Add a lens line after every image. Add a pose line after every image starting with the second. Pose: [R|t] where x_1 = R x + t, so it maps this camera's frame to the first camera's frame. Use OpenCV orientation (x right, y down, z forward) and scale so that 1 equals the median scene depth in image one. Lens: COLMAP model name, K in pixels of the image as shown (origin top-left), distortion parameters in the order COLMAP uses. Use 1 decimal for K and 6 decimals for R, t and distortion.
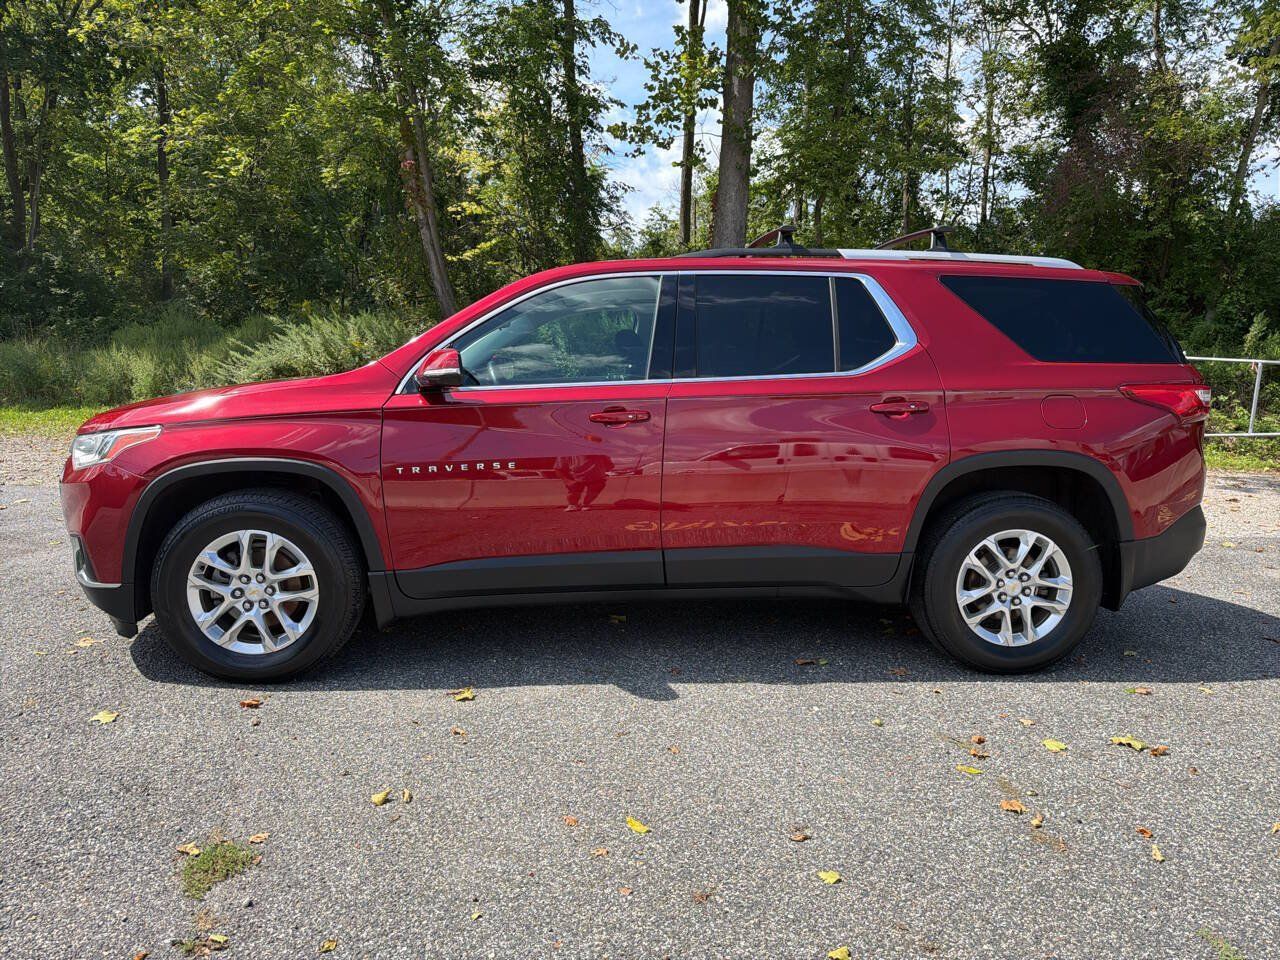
lens RADIAL K [[908.6, 0, 646.5], [0, 908.6, 487.6], [0, 0, 1]] dist [0.024415, -0.024197]
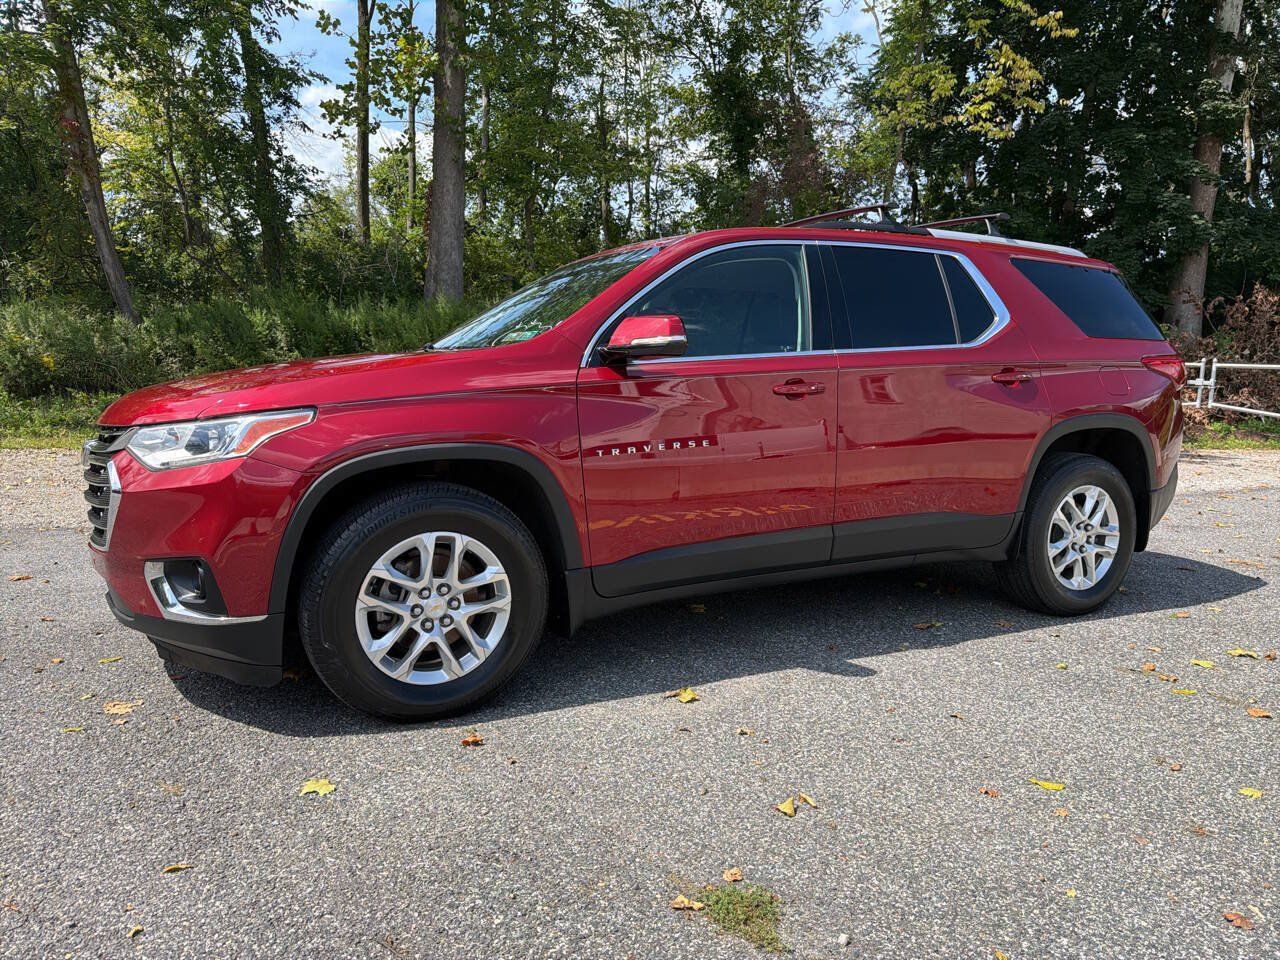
lens RADIAL K [[908.3, 0, 635.9], [0, 908.3, 476.8], [0, 0, 1]] dist [0.046806, -0.043438]
pose [[0.924073, -0.049100, 0.379048, -0.535267], [0.055114, 0.998467, -0.005027, 0.010619], [-0.378220, 0.025536, 0.925363, 0.161692]]
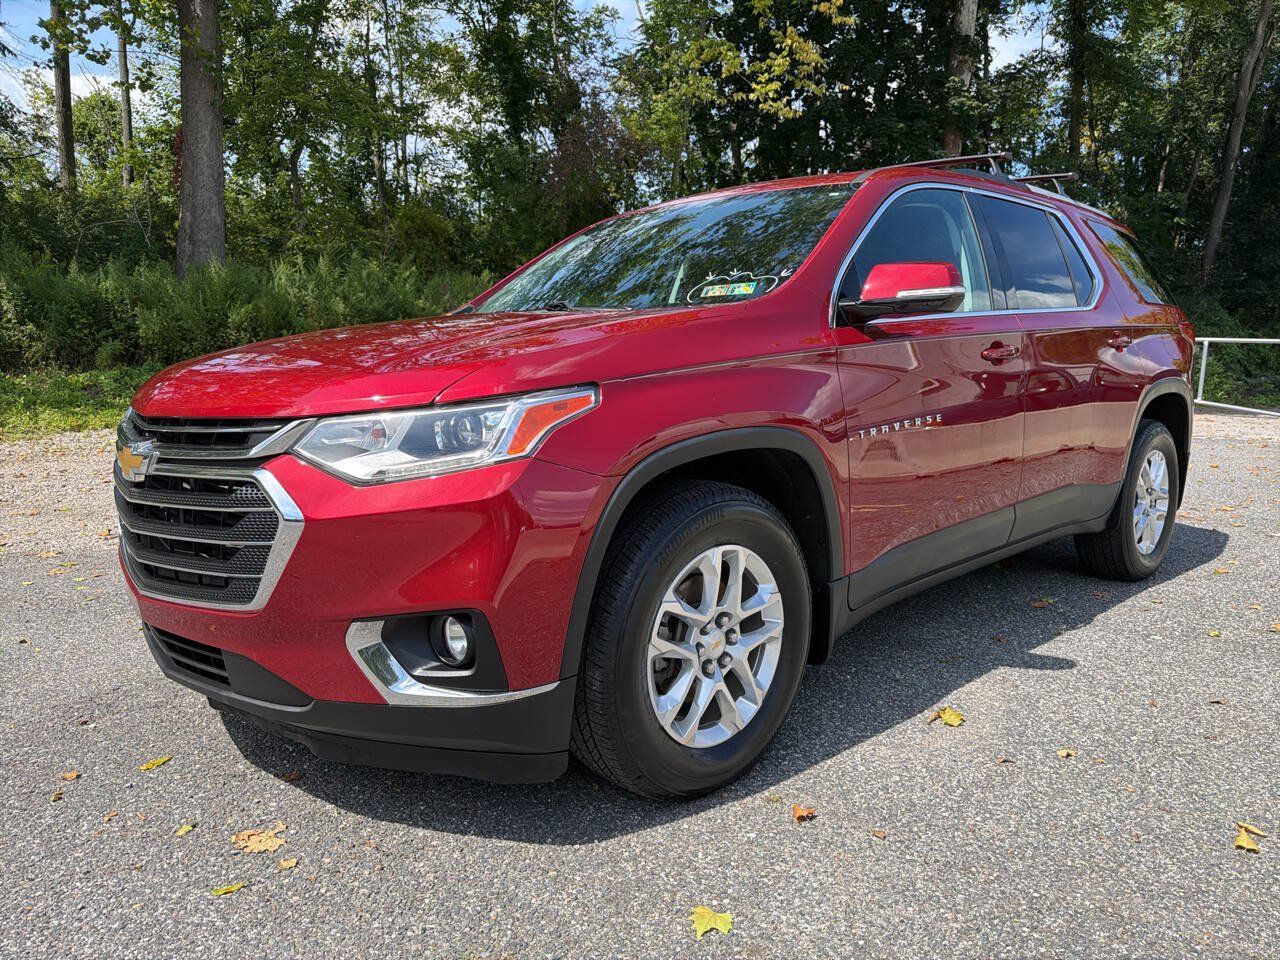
lens RADIAL K [[912.0, 0, 640.0], [0, 912.0, 480.0], [0, 0, 1]] dist [0.034066, -0.045466]
pose [[0.771723, -0.103113, 0.627543, -0.799704], [0.095698, 0.994361, 0.045700, -0.028930], [-0.628717, 0.024787, 0.777239, 0.513583]]
